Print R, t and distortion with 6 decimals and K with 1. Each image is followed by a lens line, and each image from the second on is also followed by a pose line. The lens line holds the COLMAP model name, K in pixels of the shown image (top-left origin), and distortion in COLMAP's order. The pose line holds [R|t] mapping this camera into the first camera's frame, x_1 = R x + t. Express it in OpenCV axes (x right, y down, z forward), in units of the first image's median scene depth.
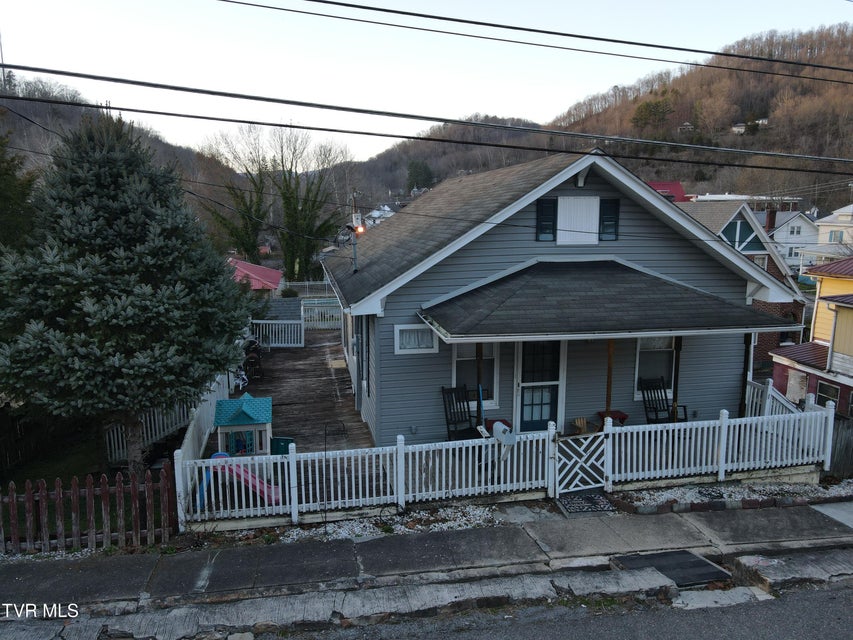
lens RADIAL K [[626.1, 0, 425.3], [0, 626.1, 315.9], [0, 0, 1]] dist [0.014879, 0.003355]
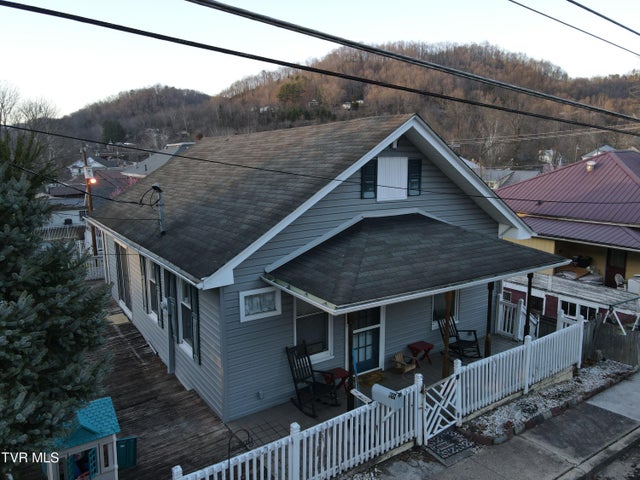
lens RADIAL K [[469.7, 0, 321.8], [0, 469.7, 240.2], [0, 0, 1]] dist [0.014879, 0.003355]
pose [[0.921177, -0.067289, 0.383283, -0.202413], [0.066945, 0.997655, 0.014252, -0.065801], [-0.383343, 0.012530, 0.923521, 0.290587]]
